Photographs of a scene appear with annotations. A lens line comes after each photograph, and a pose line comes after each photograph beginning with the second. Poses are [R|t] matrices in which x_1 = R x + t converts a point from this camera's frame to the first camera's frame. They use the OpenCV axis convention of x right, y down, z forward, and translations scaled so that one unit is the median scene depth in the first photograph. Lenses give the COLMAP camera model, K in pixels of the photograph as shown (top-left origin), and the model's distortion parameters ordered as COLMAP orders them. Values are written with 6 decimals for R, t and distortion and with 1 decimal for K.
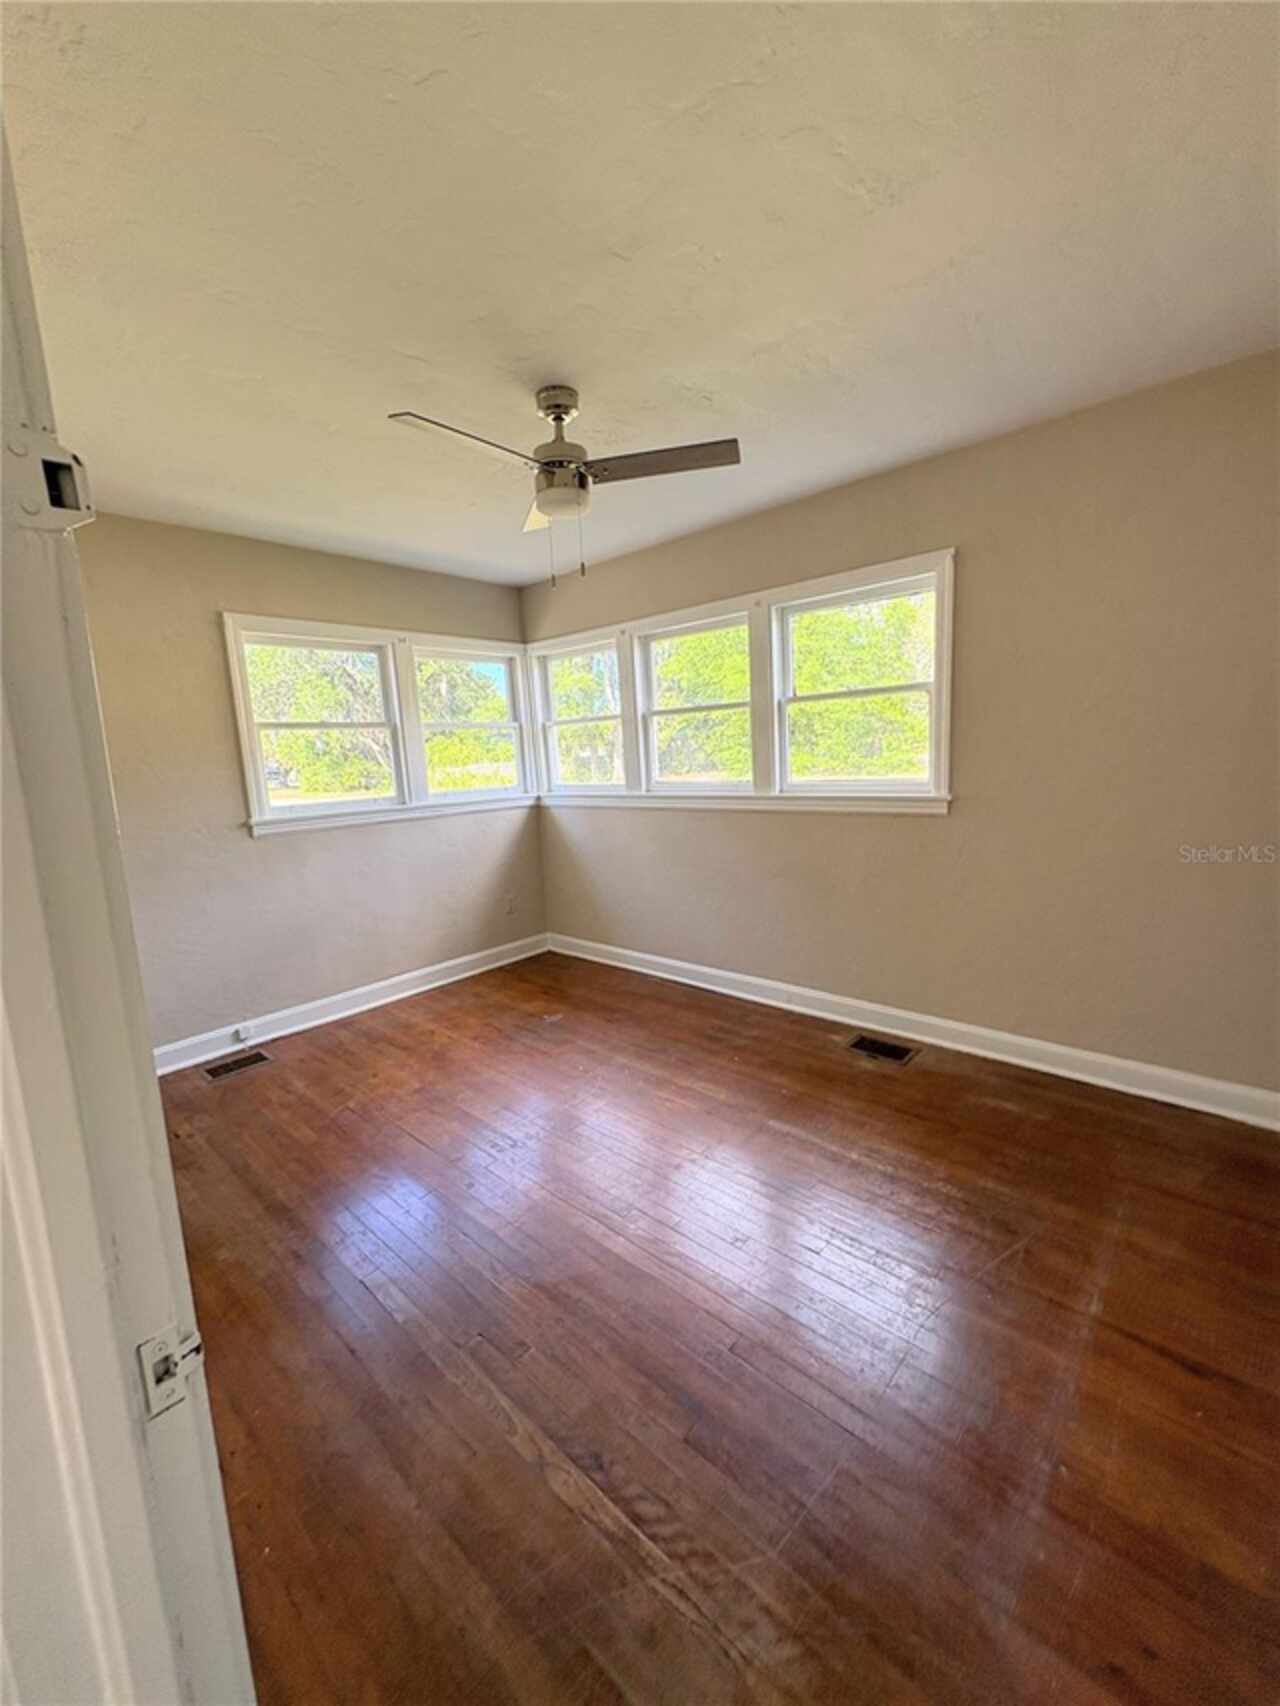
lens RADIAL K [[679.6, 0, 635.6], [0, 679.6, 851.4], [0, 0, 1]] dist [0.002707, 0.000053]
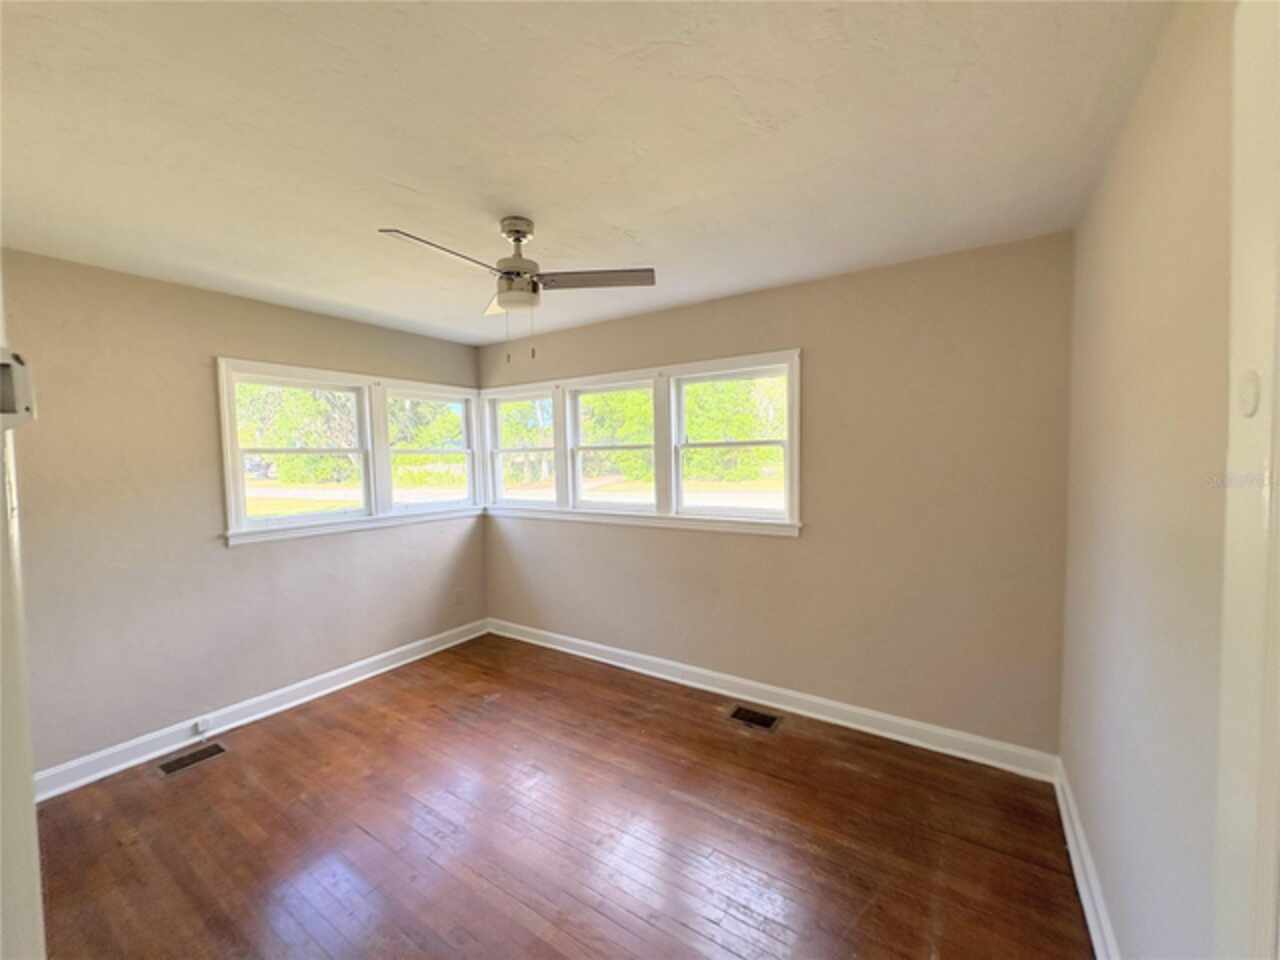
lens RADIAL K [[509.9, 0, 637.1], [0, 509.9, 478.9], [0, 0, 1]] dist [0.002707, 0.000053]
pose [[0.987733, 0.024571, 0.154208, -0.017044], [-0.008351, 0.994441, -0.104960, -0.050979], [-0.155929, 0.102384, 0.982448, 0.033173]]
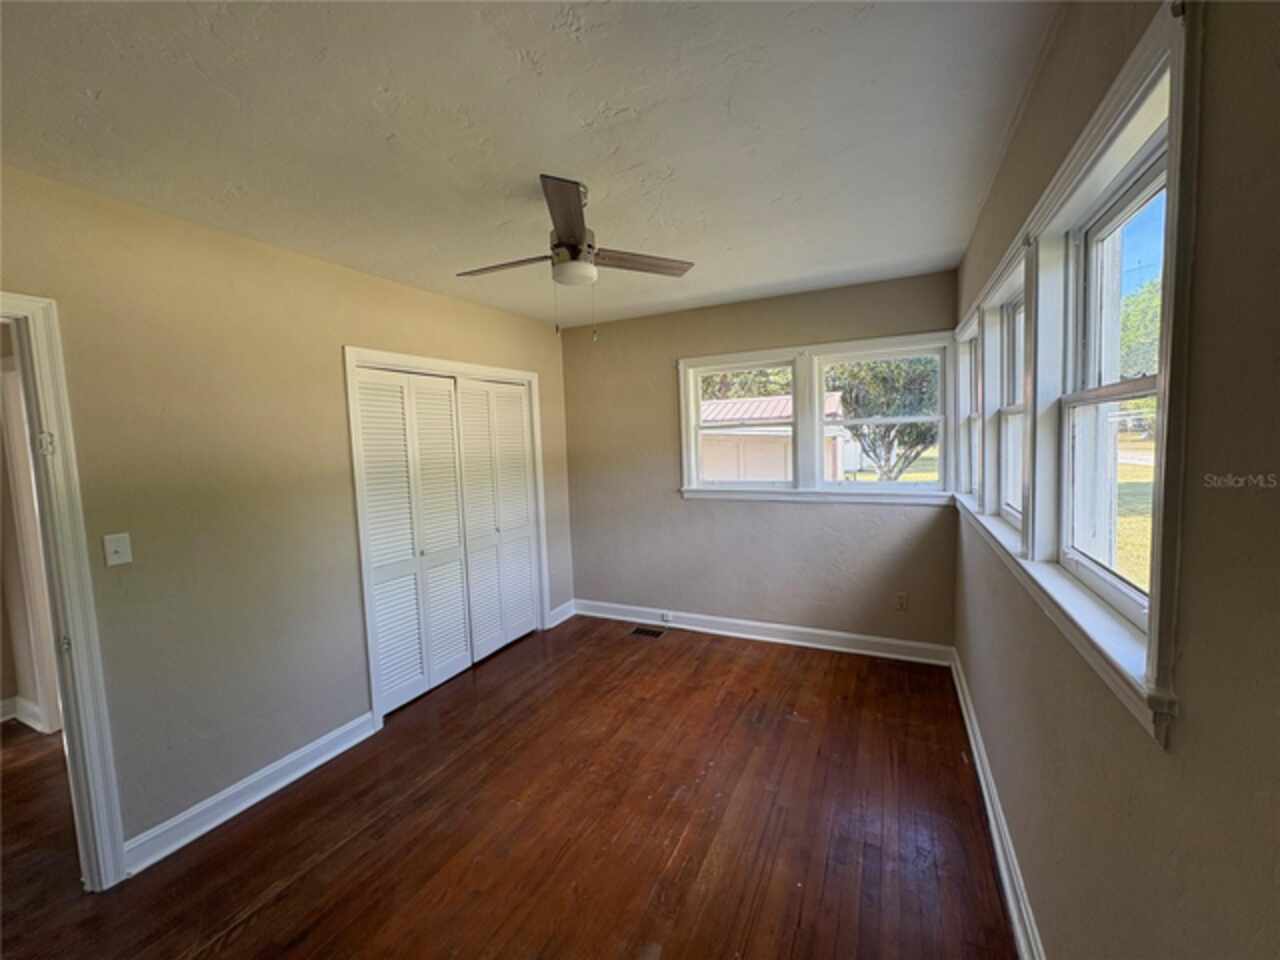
lens RADIAL K [[509.9, 0, 639.9], [0, 509.9, 479.3], [0, 0, 1]] dist [0.002707, 0.000053]
pose [[0.281353, 0.113489, -0.952870, 0.531345], [-0.119754, 0.989372, 0.082476, -0.151587], [0.952103, 0.090905, 0.291953, 0.559187]]
